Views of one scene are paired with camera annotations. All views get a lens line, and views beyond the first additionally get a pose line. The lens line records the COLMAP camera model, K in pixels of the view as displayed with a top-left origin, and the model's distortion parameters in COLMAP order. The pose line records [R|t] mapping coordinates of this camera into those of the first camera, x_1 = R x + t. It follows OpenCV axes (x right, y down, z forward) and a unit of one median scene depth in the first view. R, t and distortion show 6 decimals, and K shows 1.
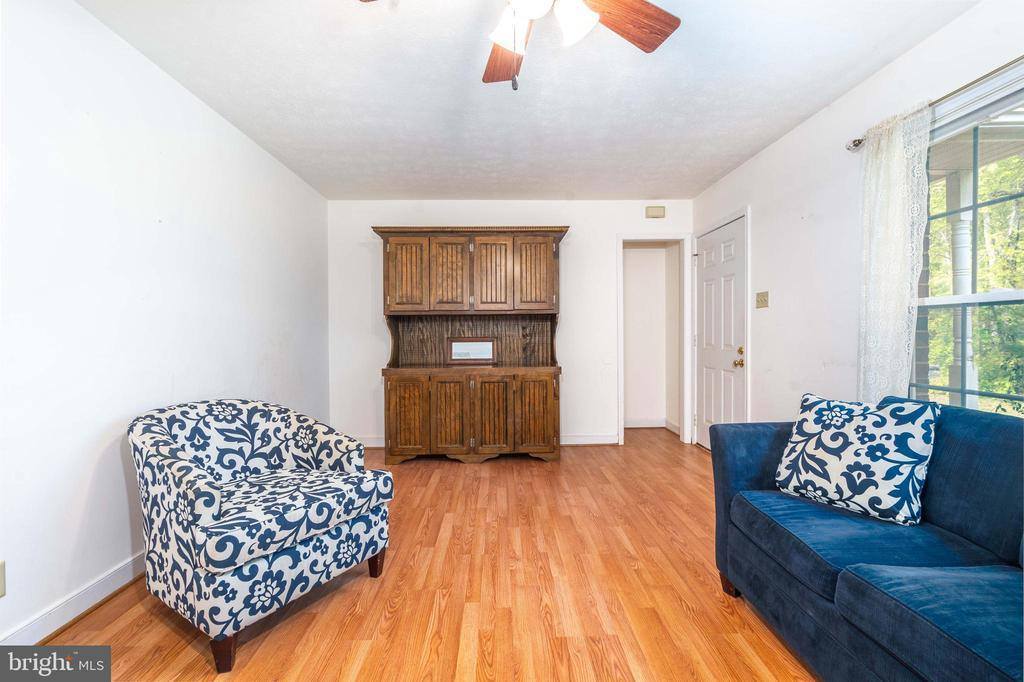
lens RADIAL K [[465.9, 0, 505.7], [0, 465.9, 337.7], [0, 0, 1]] dist [-0.002870, 0.000375]
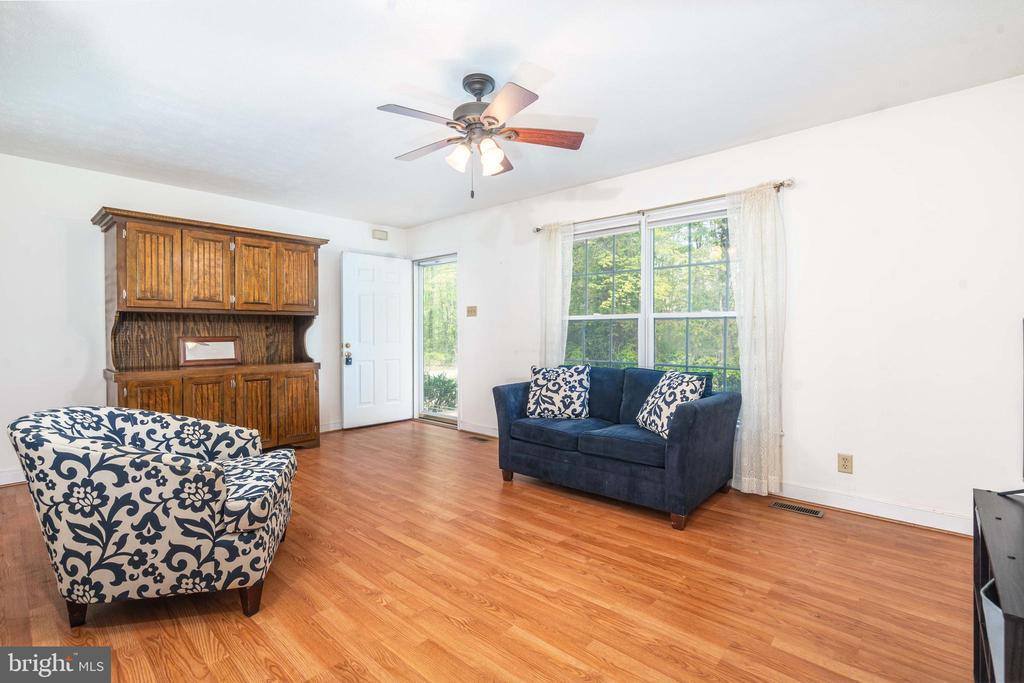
lens RADIAL K [[465.9, 0, 505.7], [0, 465.9, 338.2], [0, 0, 1]] dist [-0.002870, 0.000375]
pose [[0.700977, -0.004316, 0.713171, -0.741302], [0.003979, 0.999990, 0.002141, 0.005070], [-0.713173, 0.001337, 0.700987, -0.226282]]
